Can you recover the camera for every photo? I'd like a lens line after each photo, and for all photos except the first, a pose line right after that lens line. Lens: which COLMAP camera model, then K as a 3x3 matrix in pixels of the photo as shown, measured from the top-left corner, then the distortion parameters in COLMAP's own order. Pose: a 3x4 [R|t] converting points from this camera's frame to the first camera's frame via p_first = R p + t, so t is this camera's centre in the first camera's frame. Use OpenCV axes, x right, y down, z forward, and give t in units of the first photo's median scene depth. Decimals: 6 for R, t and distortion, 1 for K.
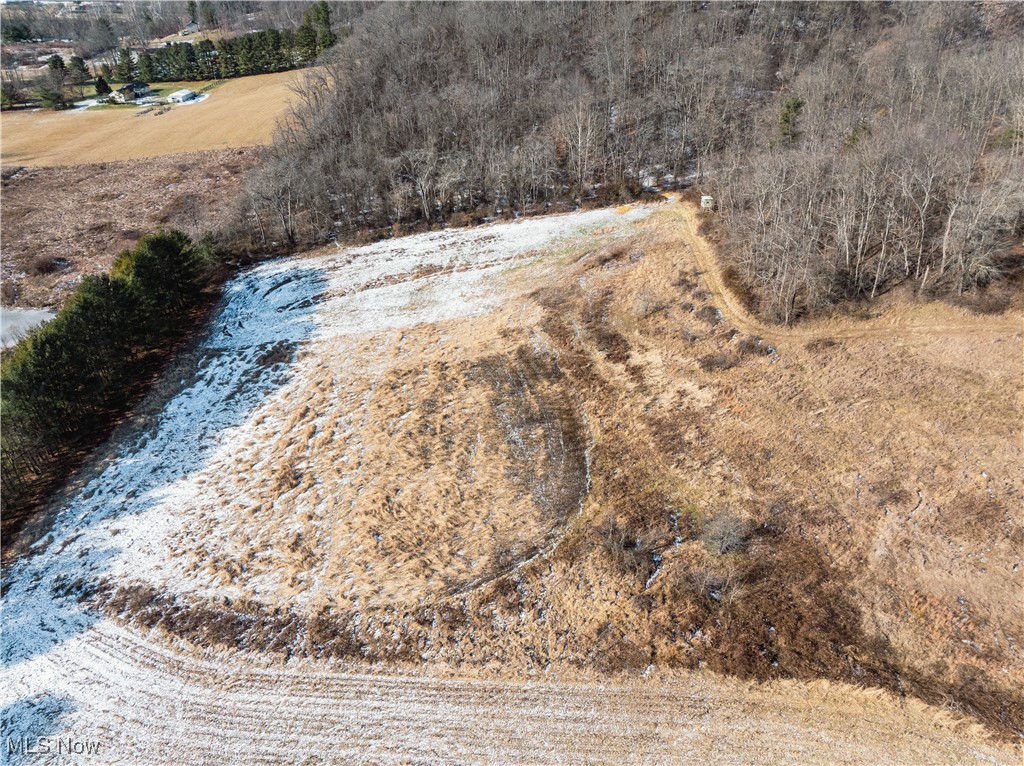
lens RADIAL K [[717.8, 0, 512.0], [0, 717.8, 383.0], [0, 0, 1]] dist [-0.005120, -0.002286]
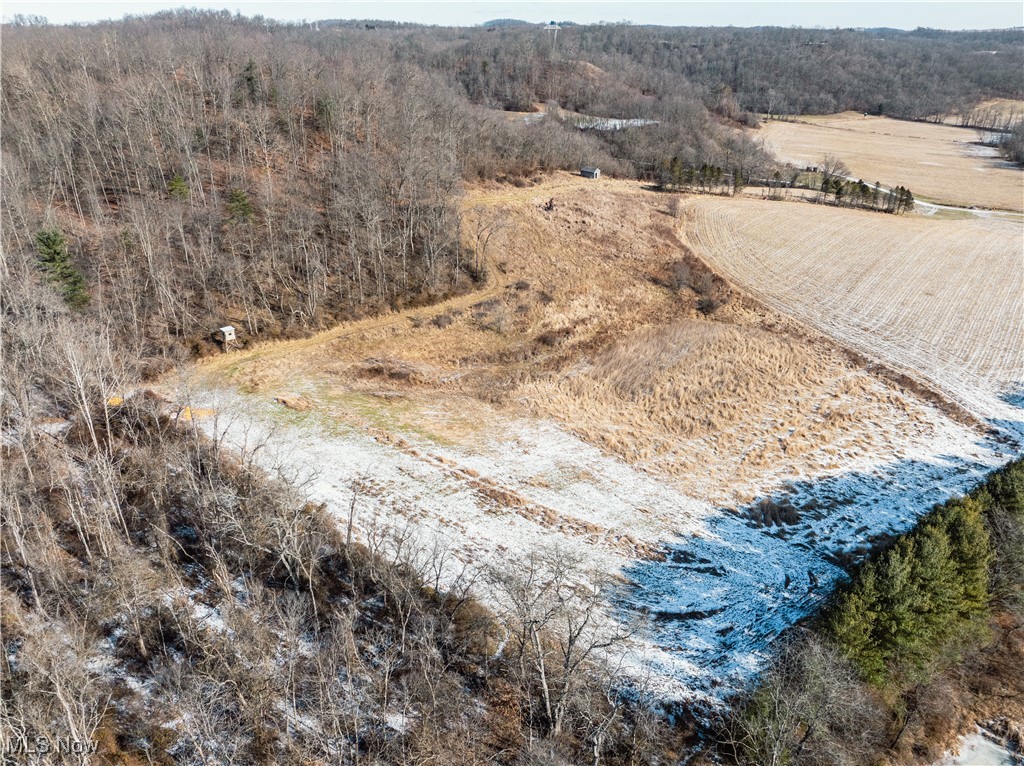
lens RADIAL K [[717.8, 0, 512.0], [0, 717.8, 383.0], [0, 0, 1]] dist [-0.005120, -0.002286]
pose [[-0.593927, -0.360483, 0.719238, -0.694675], [0.431391, 0.611913, 0.662921, -0.808185], [-0.679082, 0.704000, -0.207922, 1.288012]]
